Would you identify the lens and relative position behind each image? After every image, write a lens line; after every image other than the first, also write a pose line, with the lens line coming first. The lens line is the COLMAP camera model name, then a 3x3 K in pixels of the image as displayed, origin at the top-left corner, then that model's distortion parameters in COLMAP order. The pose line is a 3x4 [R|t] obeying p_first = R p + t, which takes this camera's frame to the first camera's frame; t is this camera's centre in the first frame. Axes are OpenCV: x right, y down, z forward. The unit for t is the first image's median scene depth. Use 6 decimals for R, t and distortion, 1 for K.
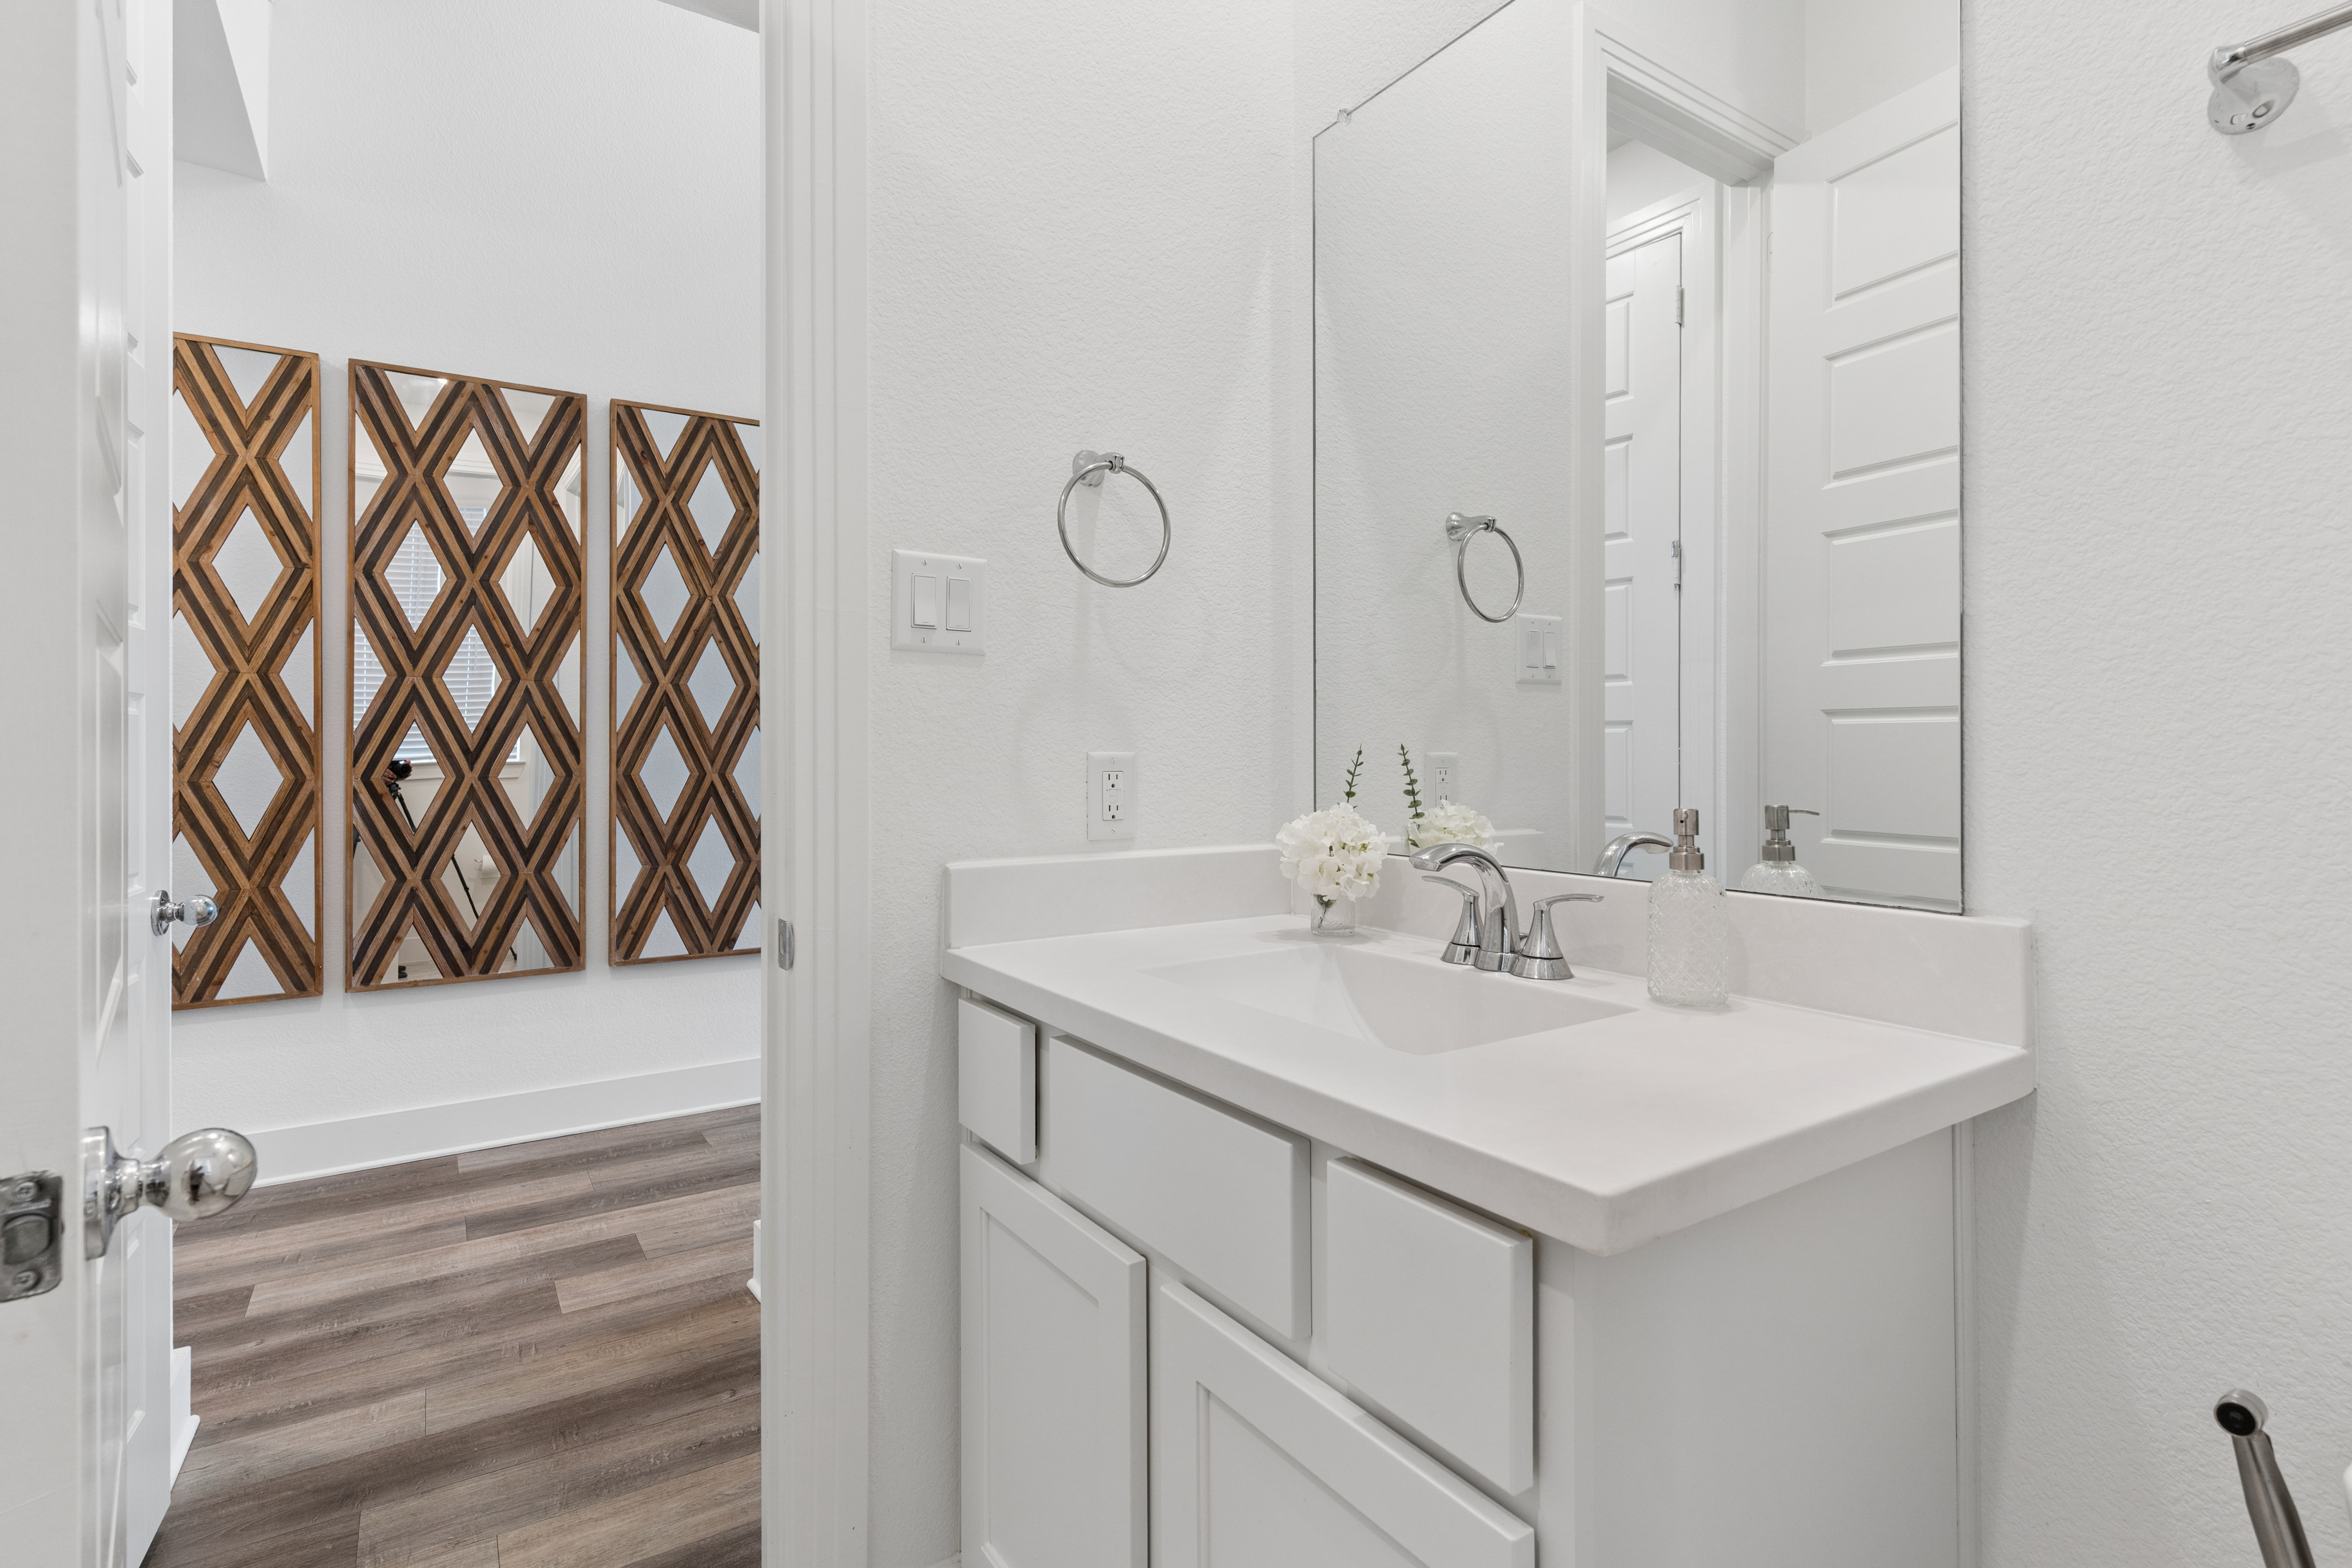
lens RADIAL K [[1150.0, 0, 1215.5], [0, 1150.0, 790.7], [0, 0, 1]] dist [-0.002460, -0.000609]
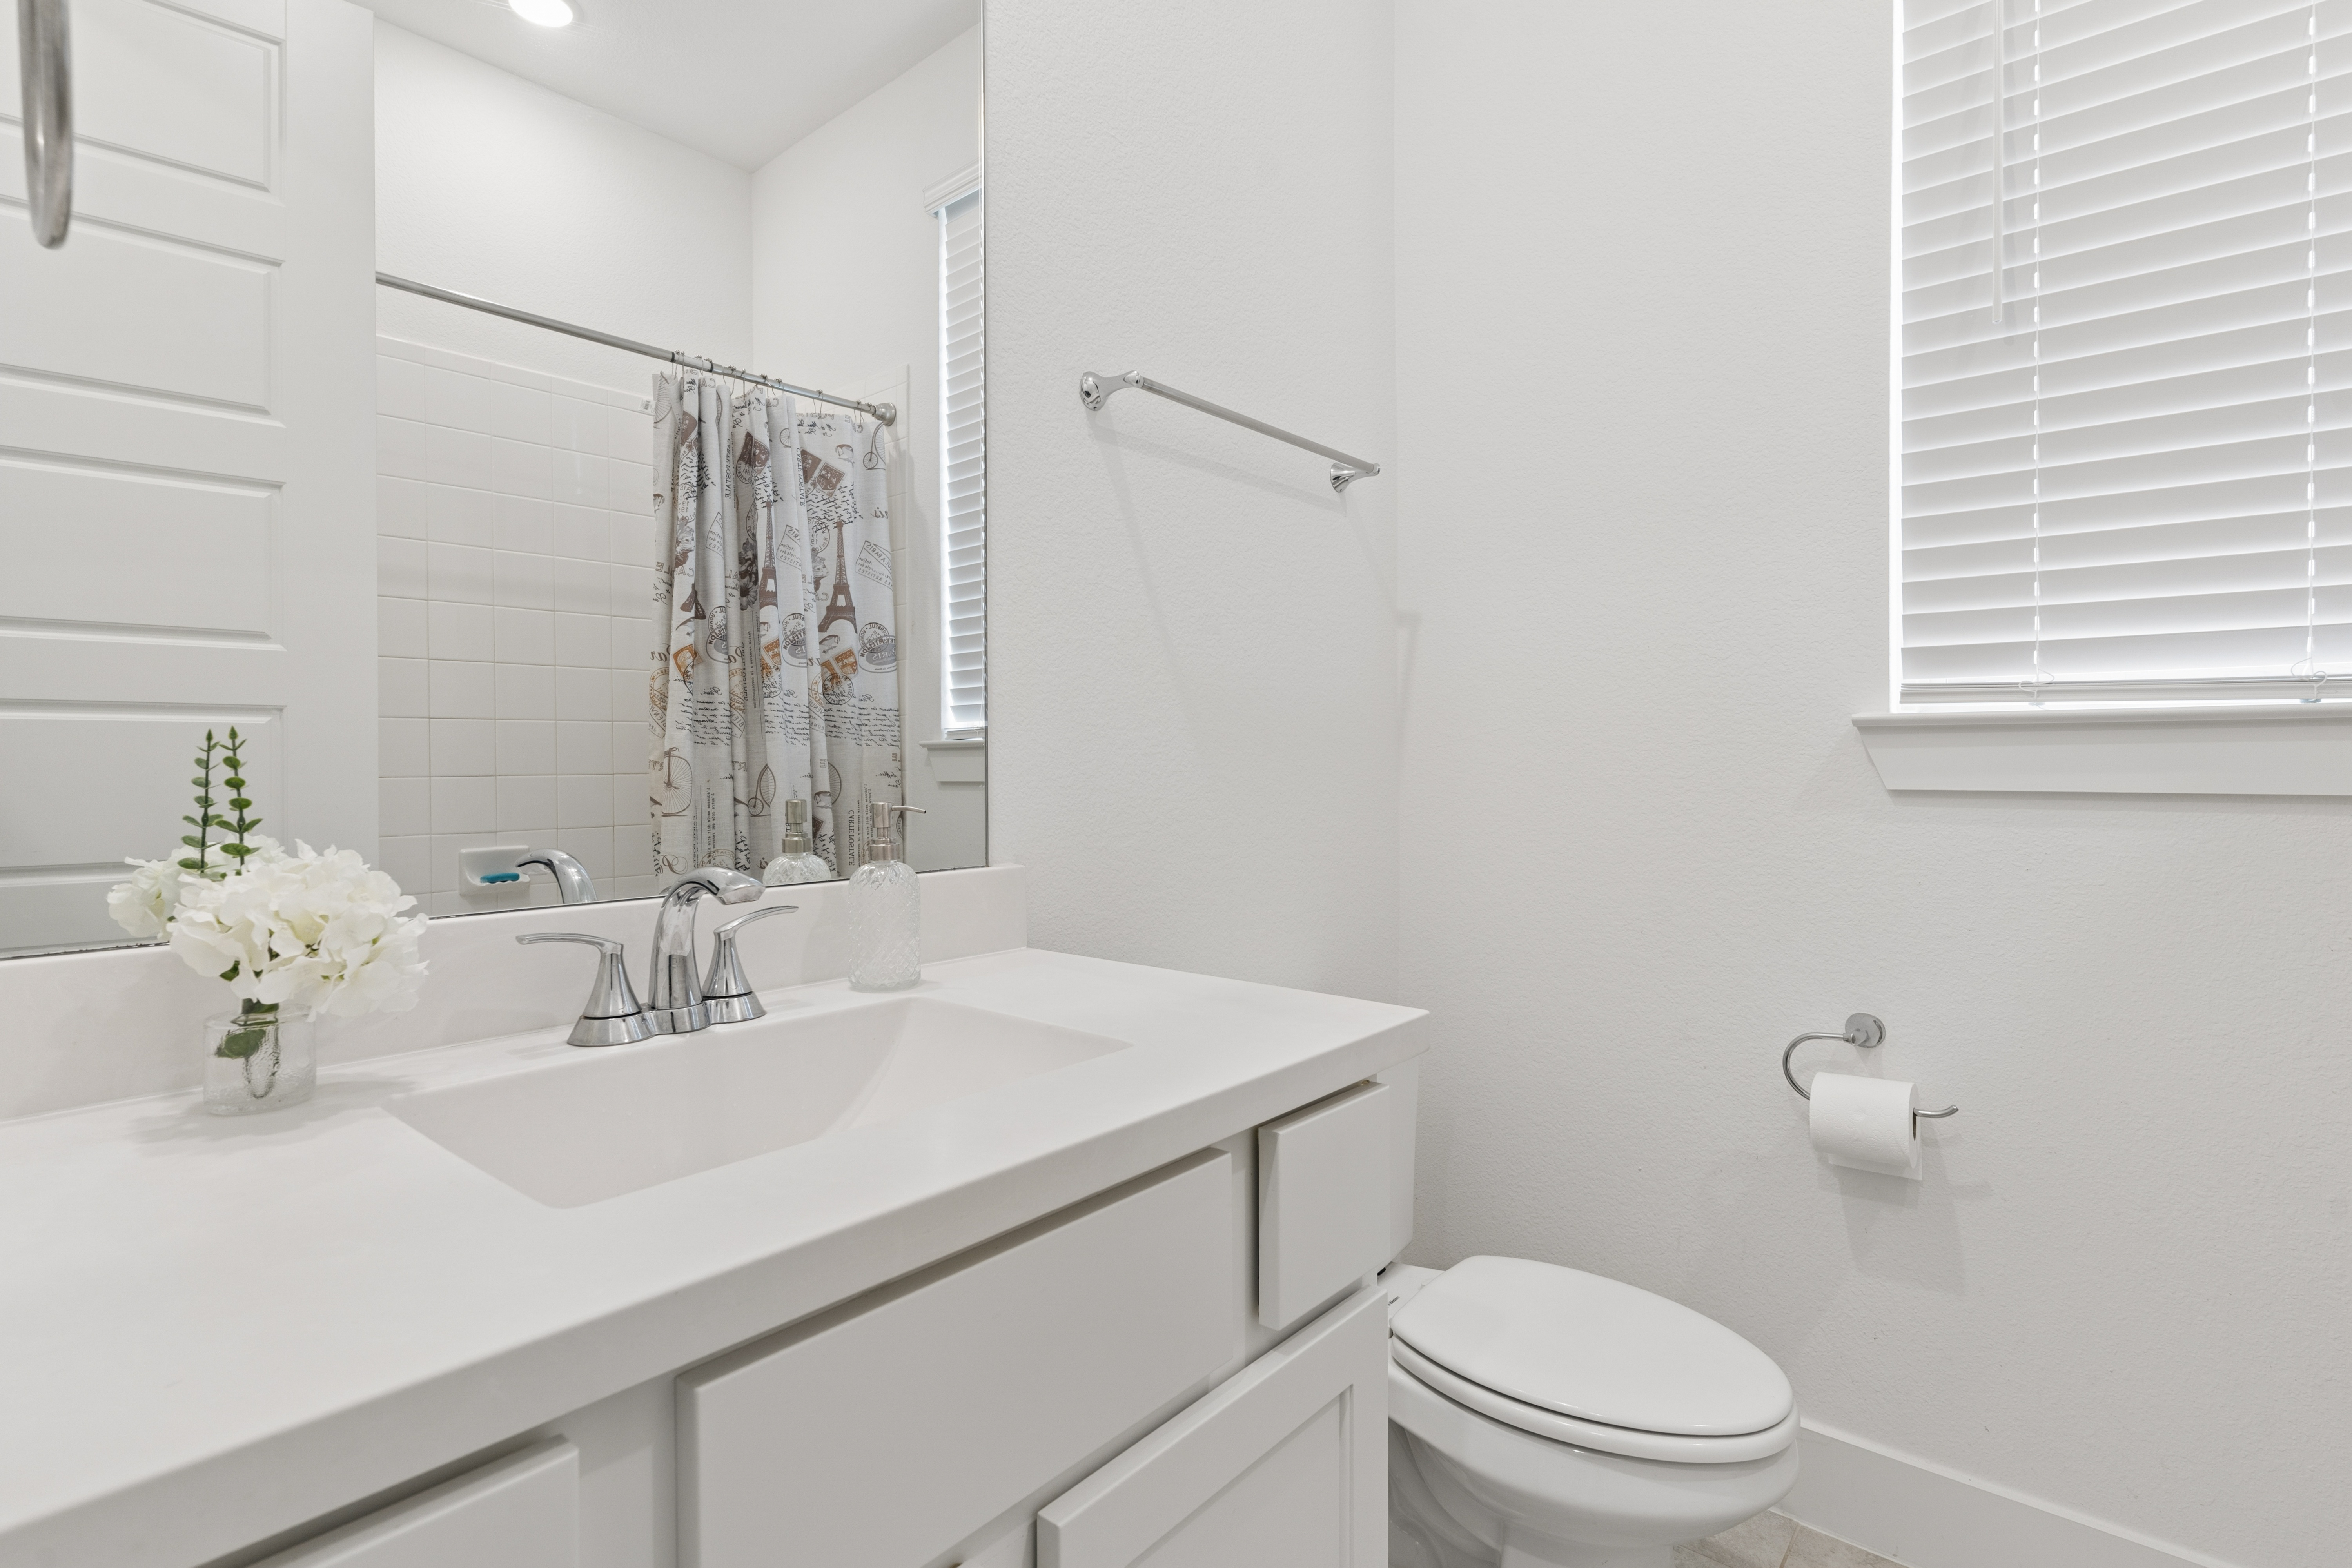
lens RADIAL K [[1150.0, 0, 1215.5], [0, 1150.0, 790.7], [0, 0, 1]] dist [-0.002460, -0.000609]
pose [[-0.267563, -0.020880, 0.963314, -0.605288], [0.026370, 0.999232, 0.028983, -0.018865], [-0.963179, 0.033157, -0.266807, 0.889894]]
